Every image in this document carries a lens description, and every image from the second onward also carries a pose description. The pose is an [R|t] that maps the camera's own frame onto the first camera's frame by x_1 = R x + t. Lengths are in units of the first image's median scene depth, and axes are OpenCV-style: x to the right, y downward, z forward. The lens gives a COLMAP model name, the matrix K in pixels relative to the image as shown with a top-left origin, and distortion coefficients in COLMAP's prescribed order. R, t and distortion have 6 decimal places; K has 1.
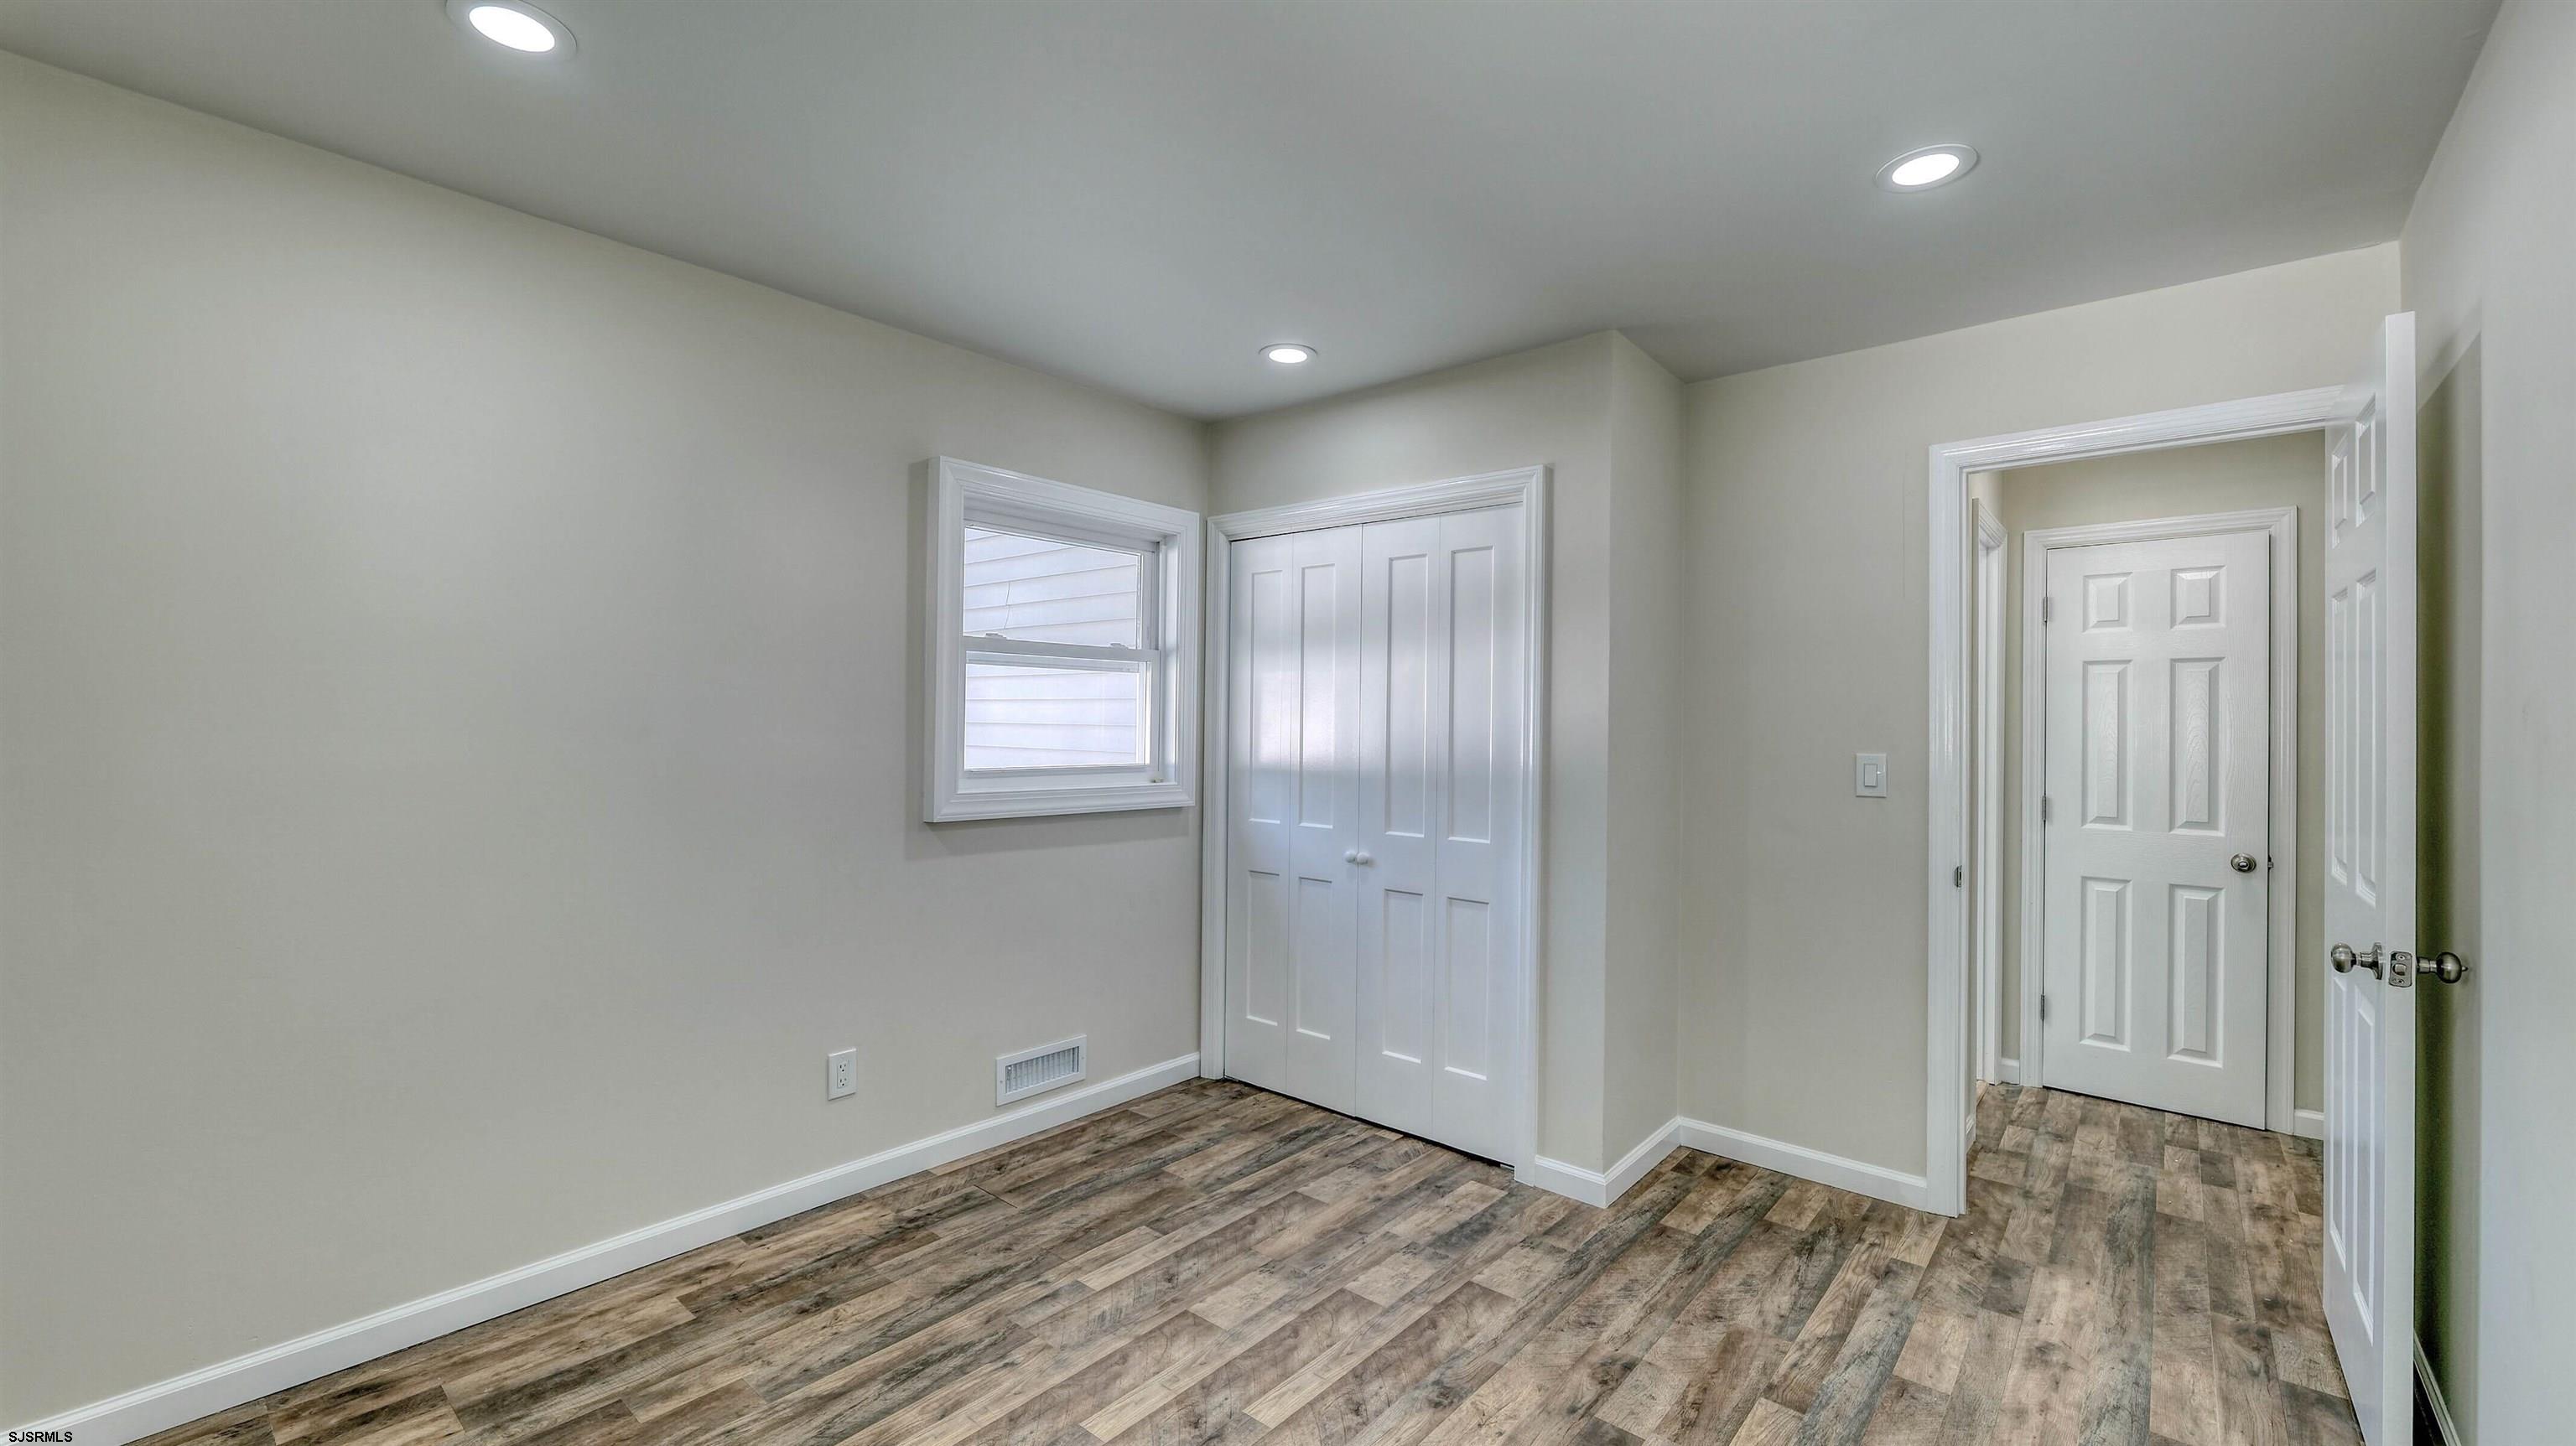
lens RADIAL K [[1041.6, 0, 1279.6], [0, 1041.6, 746.2], [0, 0, 1]] dist [-0.001761, 0.000327]
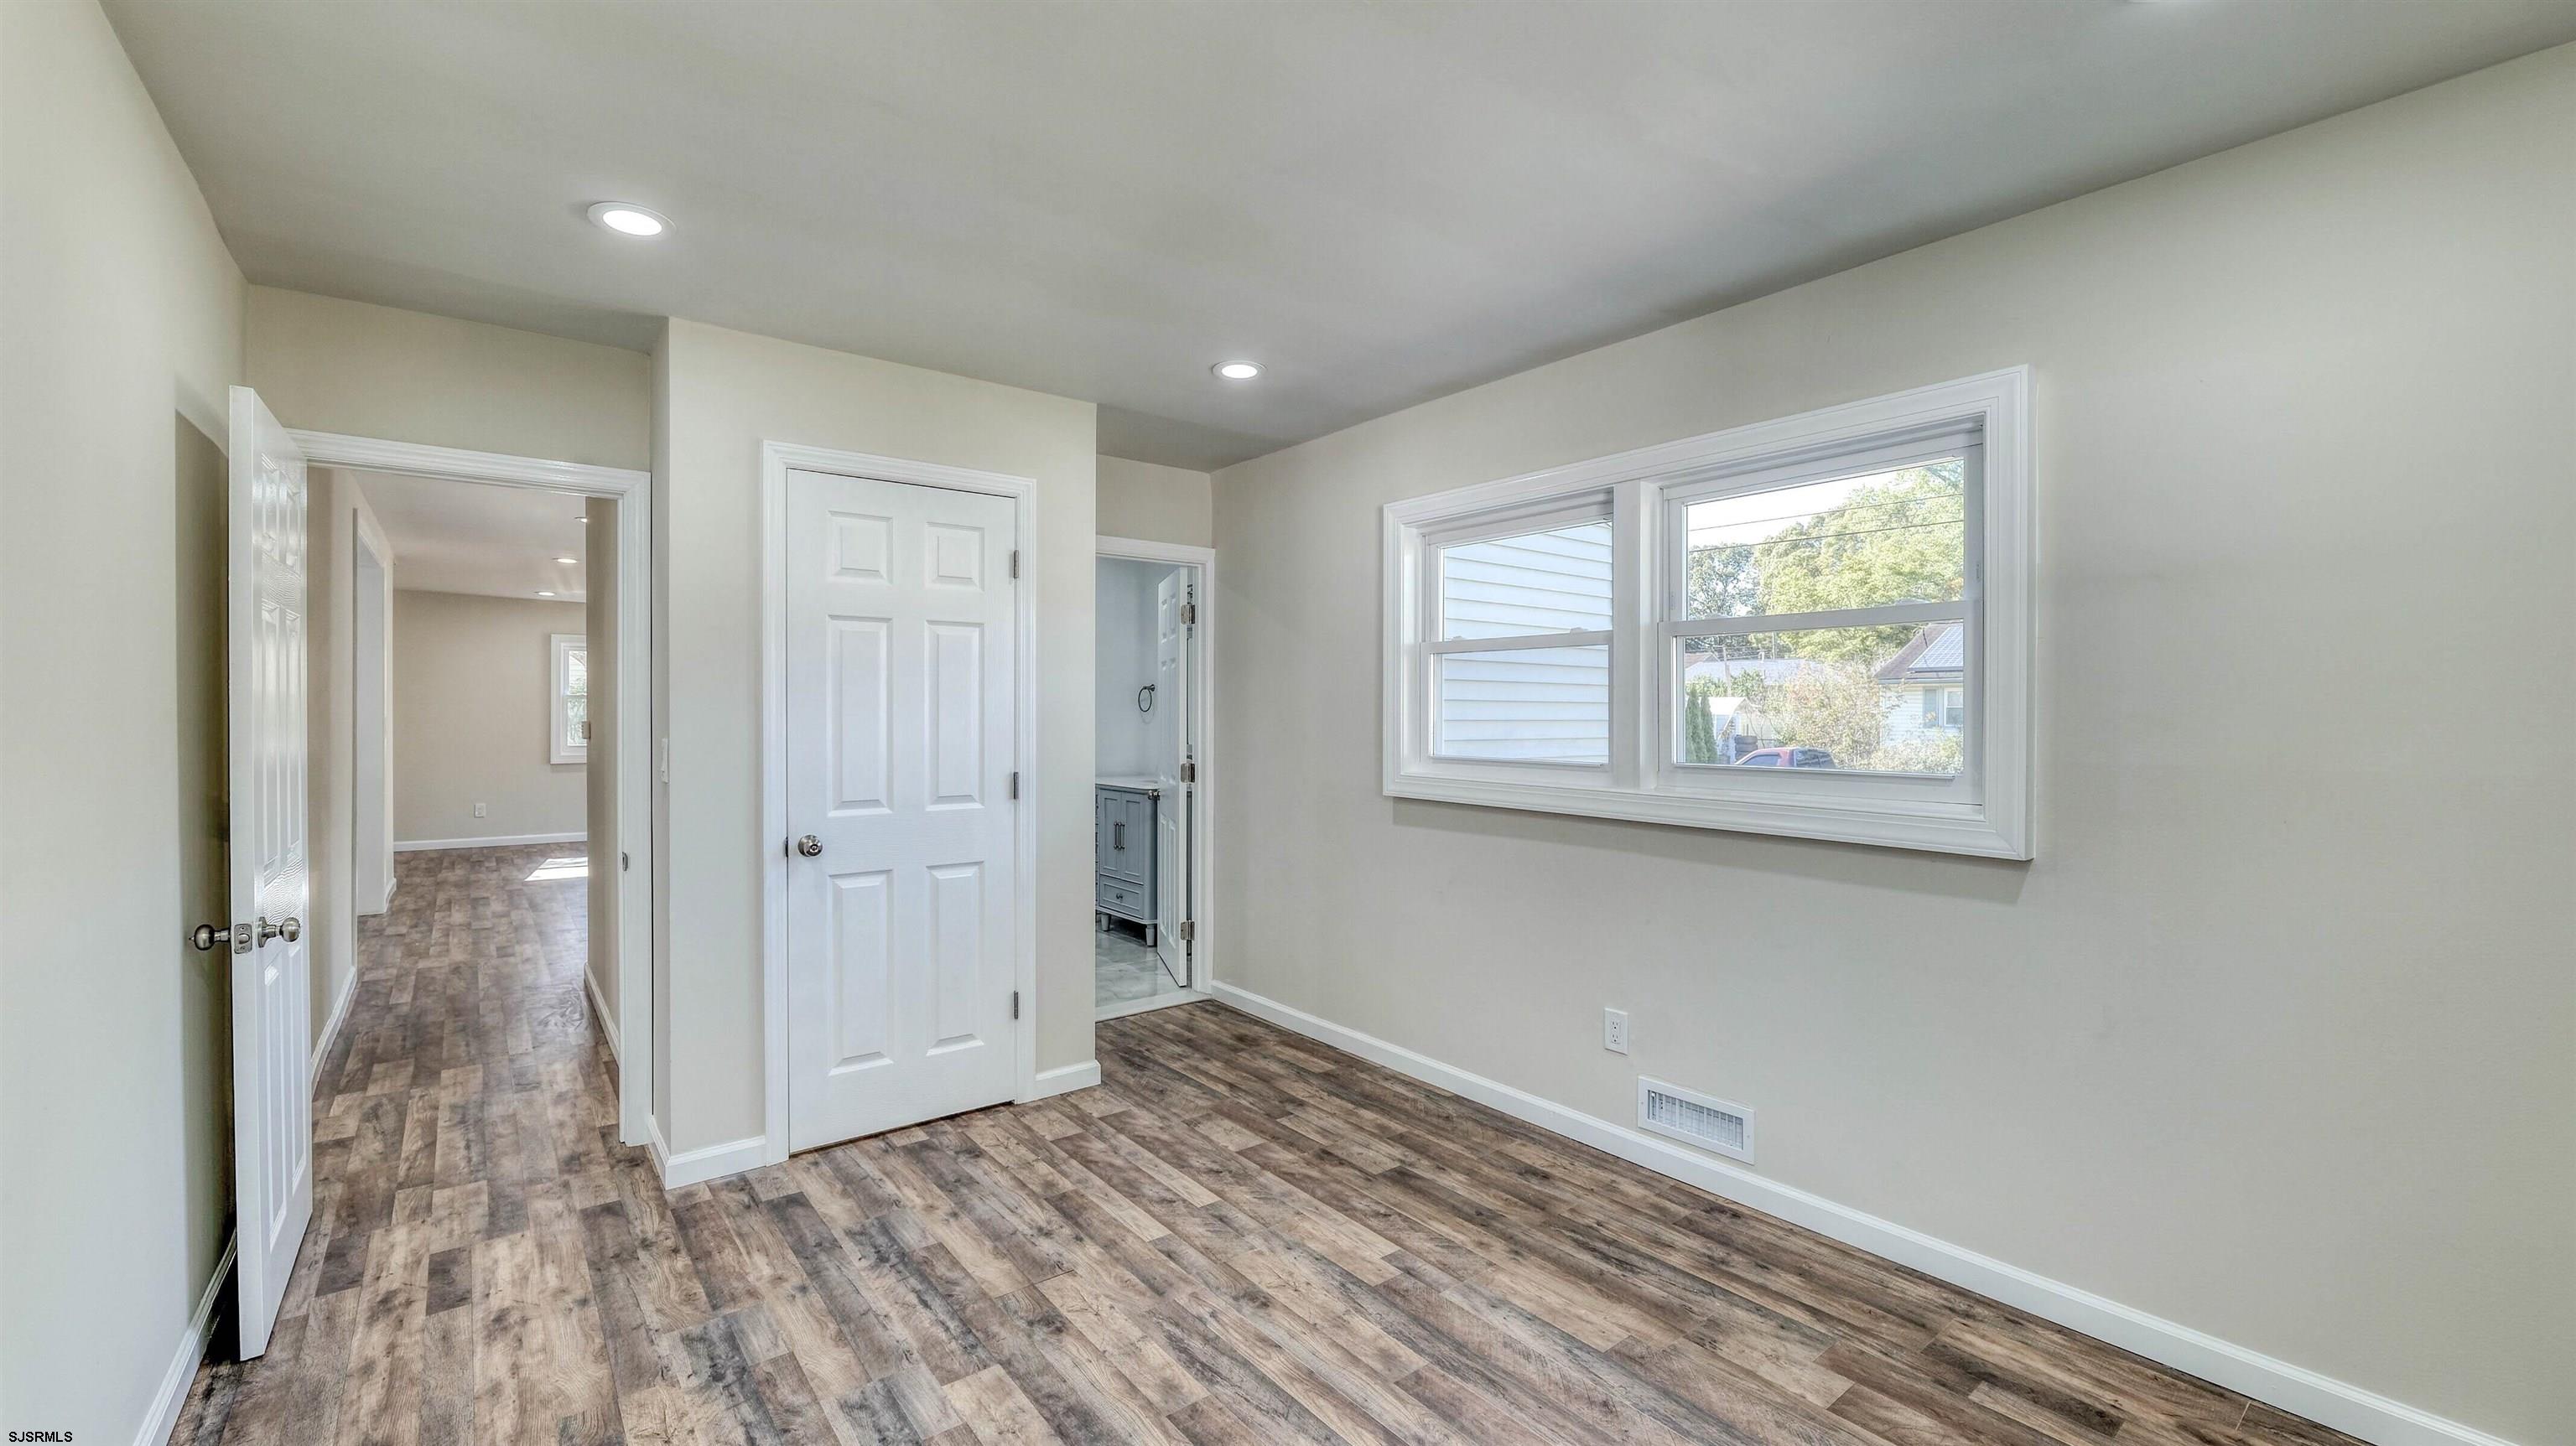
lens RADIAL K [[1041.6, 0, 1274.3], [0, 1041.6, 719.9], [0, 0, 1]] dist [-0.001761, 0.000327]
pose [[0.191051, -0.003464, 0.981574, -0.135319], [0.005043, 0.999984, 0.002547, -0.000407], [-0.981567, 0.004464, 0.191065, 0.077068]]
